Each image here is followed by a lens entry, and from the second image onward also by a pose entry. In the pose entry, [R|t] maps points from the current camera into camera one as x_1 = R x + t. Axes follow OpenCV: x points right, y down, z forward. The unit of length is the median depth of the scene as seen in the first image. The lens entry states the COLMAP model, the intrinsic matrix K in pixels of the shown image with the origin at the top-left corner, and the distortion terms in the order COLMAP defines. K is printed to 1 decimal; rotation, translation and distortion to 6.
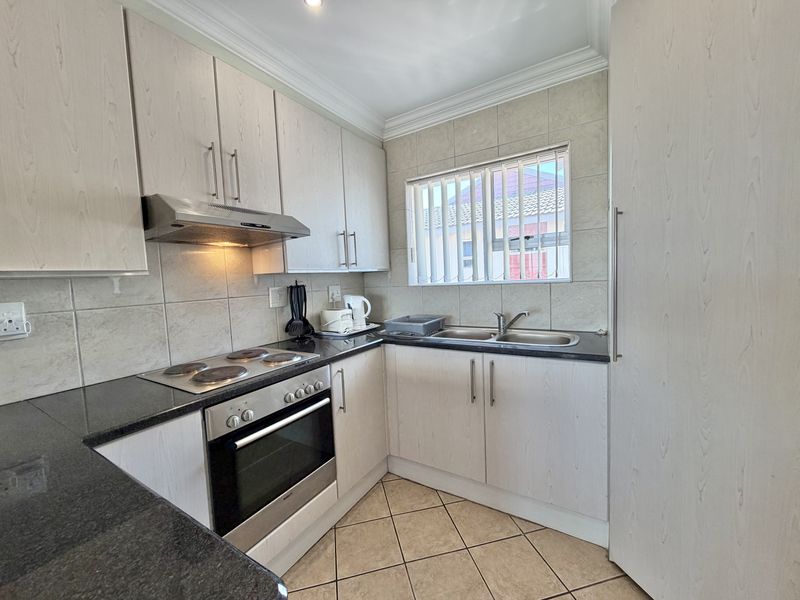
lens RADIAL K [[317.1, 0, 399.7], [0, 317.1, 299.0], [0, 0, 1]] dist [0.001982, 0.000515]
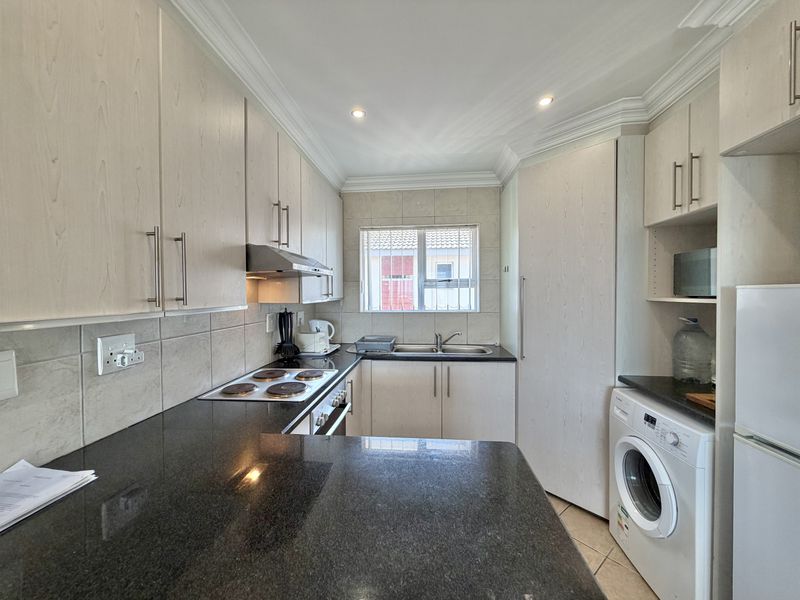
lens RADIAL K [[317.1, 0, 399.5], [0, 317.1, 298.5], [0, 0, 1]] dist [0.001982, 0.000515]
pose [[0.895813, 0.031478, 0.443315, -0.465032], [-0.004806, 0.998116, -0.061161, -0.024763], [-0.444405, 0.052658, 0.894277, -0.196146]]
